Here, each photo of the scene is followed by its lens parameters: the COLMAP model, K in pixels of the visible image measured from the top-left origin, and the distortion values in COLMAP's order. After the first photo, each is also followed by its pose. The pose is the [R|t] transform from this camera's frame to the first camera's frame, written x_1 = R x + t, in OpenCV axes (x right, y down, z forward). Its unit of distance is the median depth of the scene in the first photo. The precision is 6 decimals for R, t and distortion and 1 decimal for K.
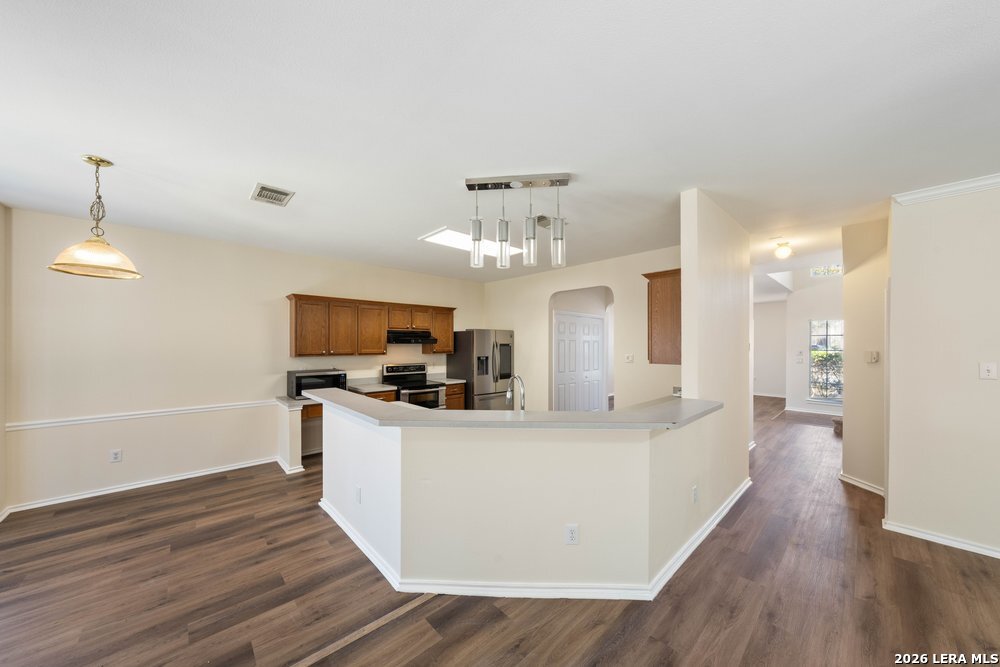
lens RADIAL K [[346.4, 0, 503.4], [0, 346.4, 340.1], [0, 0, 1]] dist [-0.001692, -0.000092]
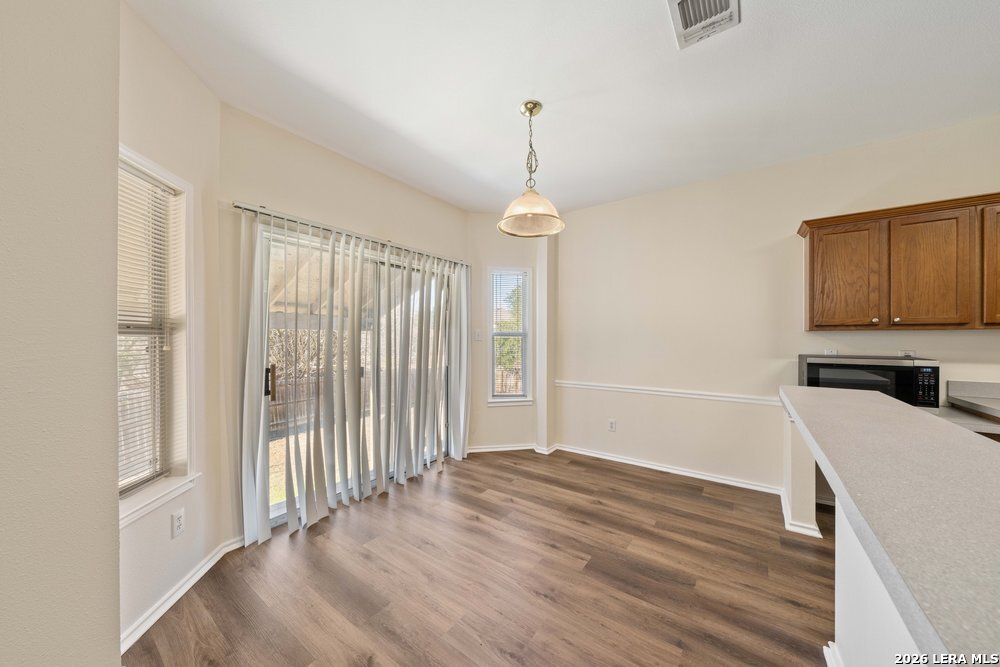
lens RADIAL K [[346.4, 0, 503.4], [0, 346.4, 340.1], [0, 0, 1]] dist [-0.001692, -0.000092]
pose [[0.201351, 0.006716, -0.979496, -0.160878], [0.014172, 0.999852, 0.009769, 0.060686], [0.979417, -0.015848, 0.201226, 0.441414]]
